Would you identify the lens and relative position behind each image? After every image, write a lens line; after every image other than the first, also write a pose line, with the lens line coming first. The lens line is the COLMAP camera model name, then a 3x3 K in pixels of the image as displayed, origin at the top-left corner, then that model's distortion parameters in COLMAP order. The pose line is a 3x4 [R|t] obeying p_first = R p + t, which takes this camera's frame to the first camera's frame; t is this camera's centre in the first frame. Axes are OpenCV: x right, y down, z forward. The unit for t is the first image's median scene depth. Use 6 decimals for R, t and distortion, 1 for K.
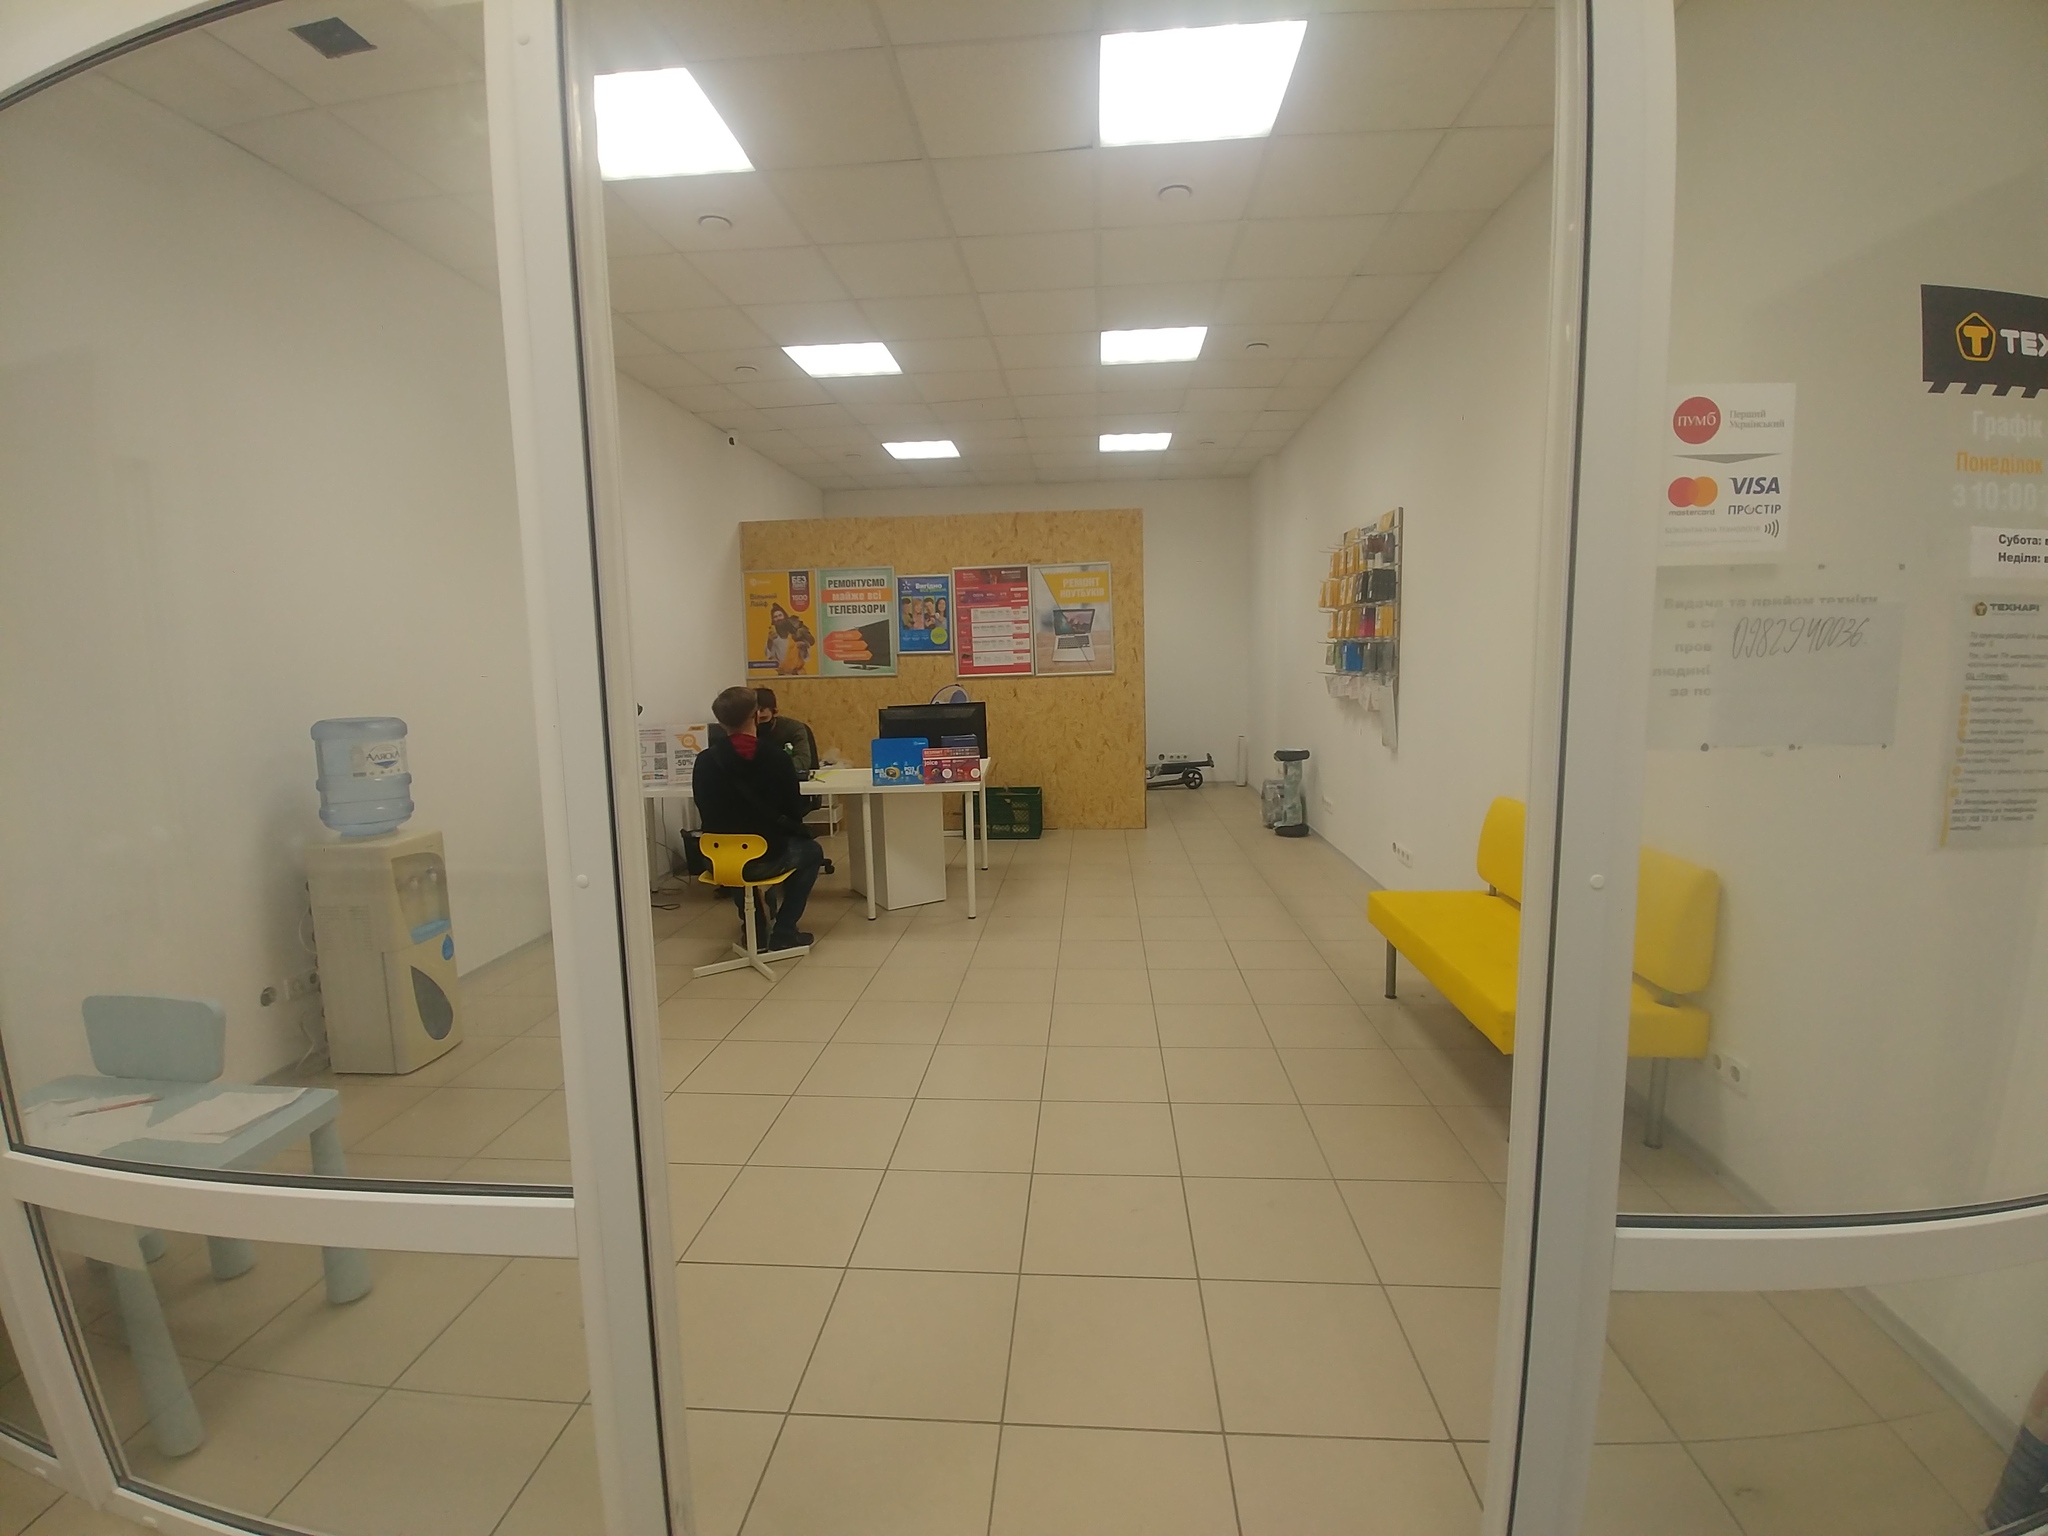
lens RADIAL K [[893.7, 0, 1025.6], [0, 893.7, 771.1], [0, 0, 1]] dist [-0.000449, 0.000023]
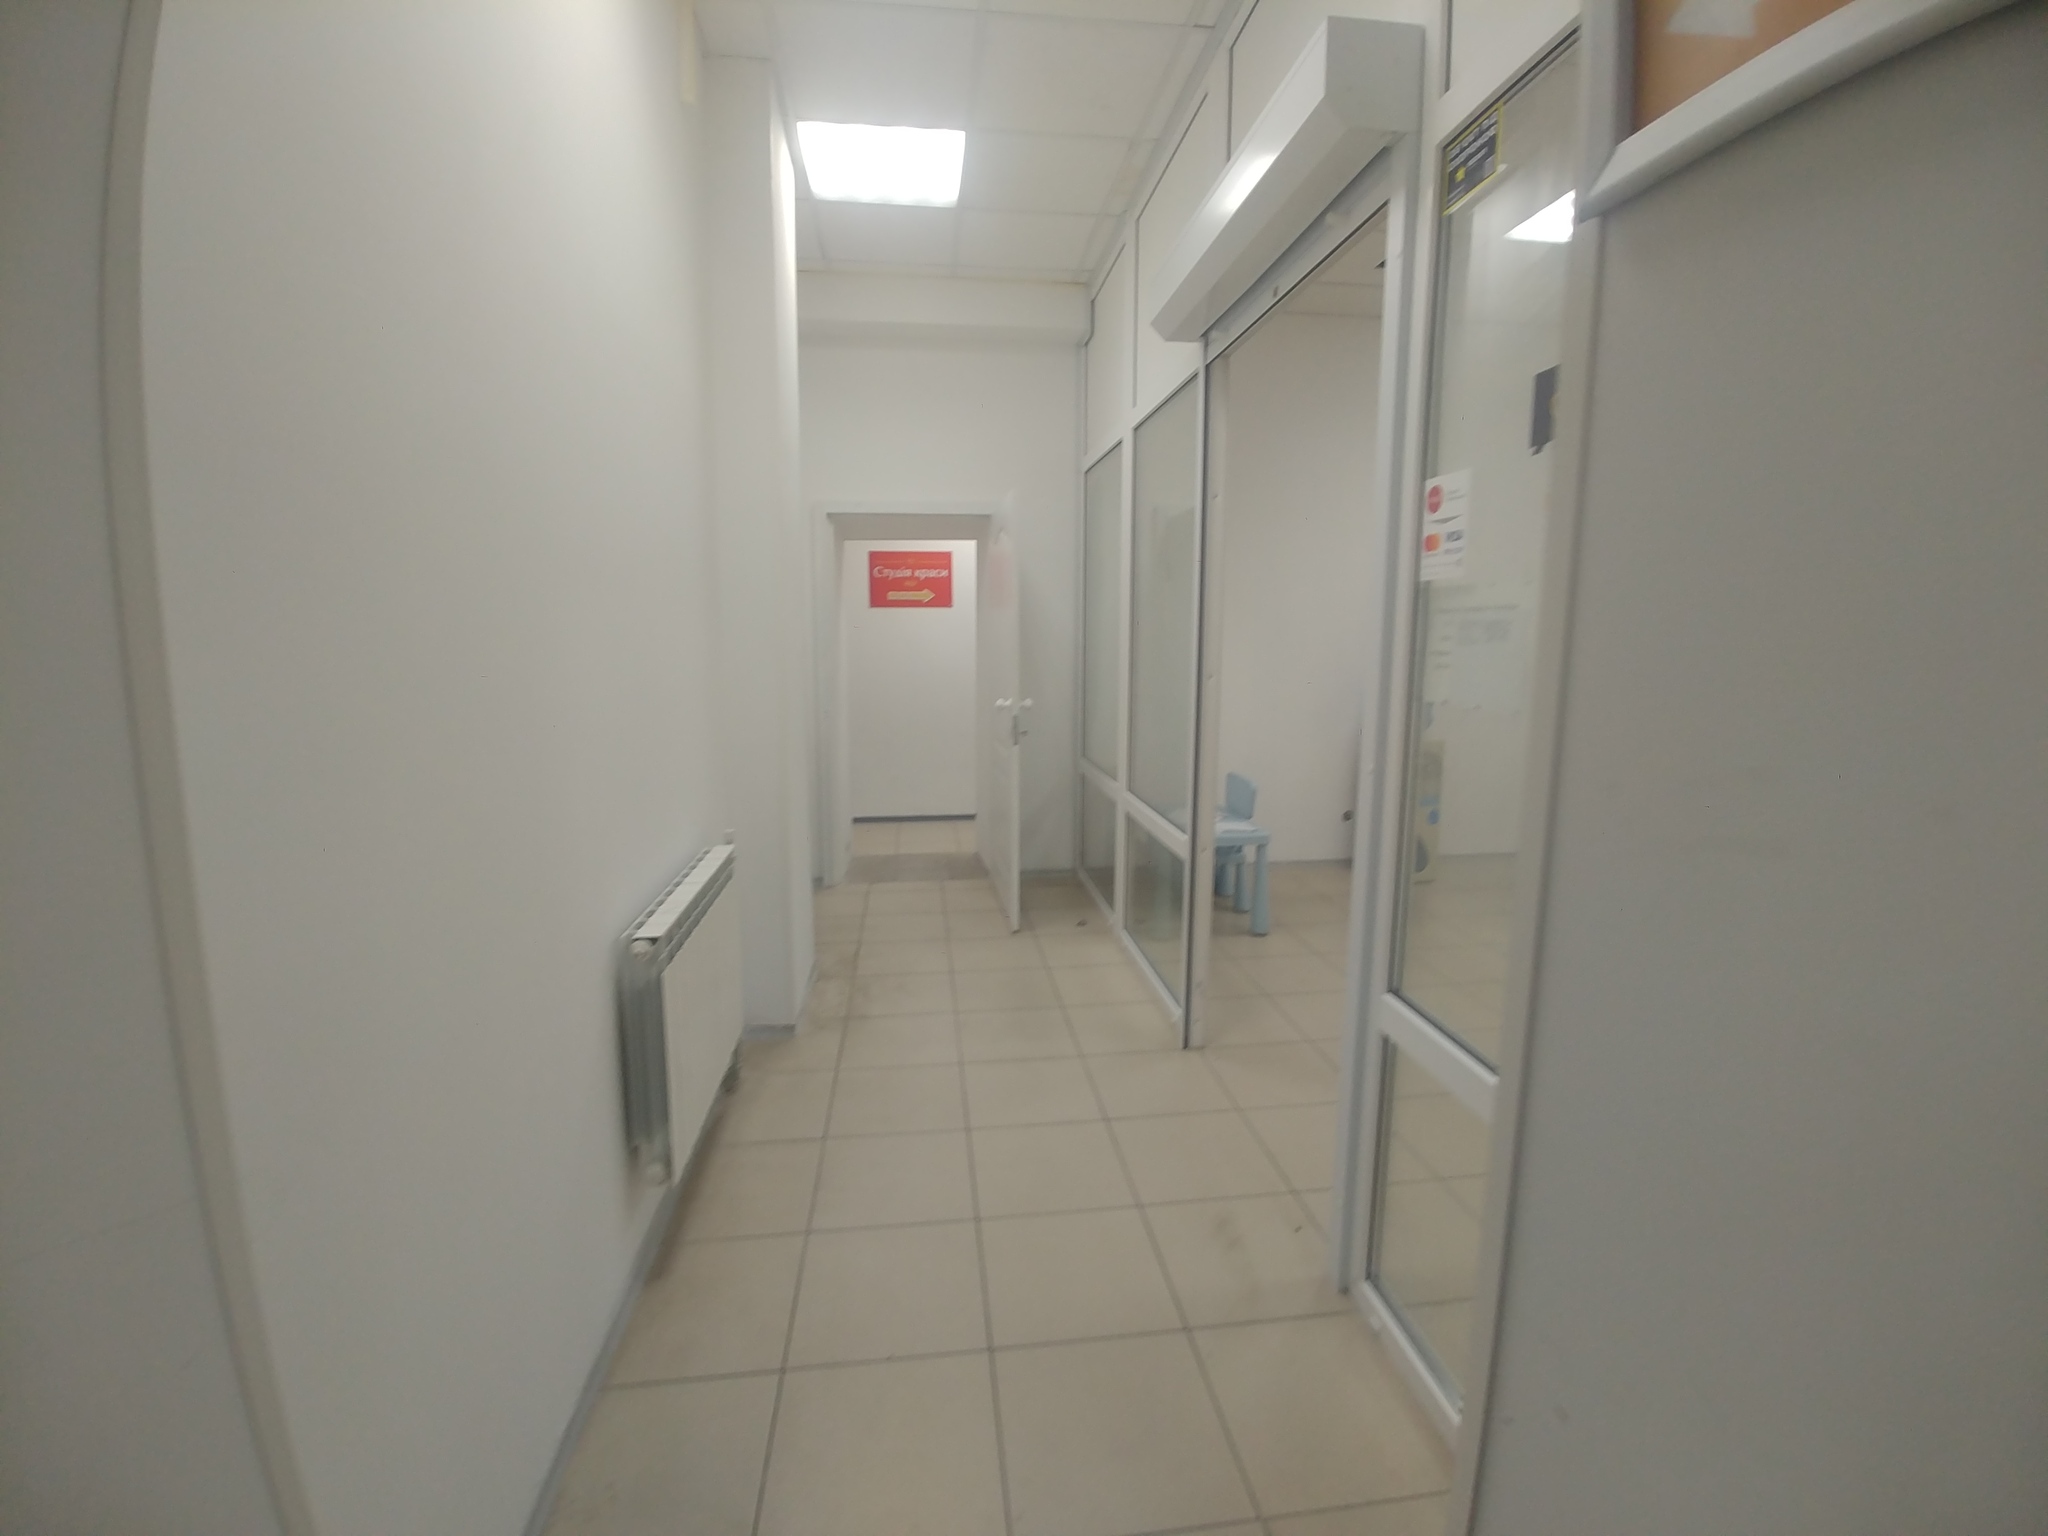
lens RADIAL K [[893.7, 0, 1022.9], [0, 893.7, 765.0], [0, 0, 1]] dist [-0.000449, 0.000023]
pose [[0.190823, 0.162330, -0.968109, 2.255259], [-0.126560, 0.982069, 0.139724, -0.046873], [0.973432, 0.095861, 0.207946, -0.029423]]
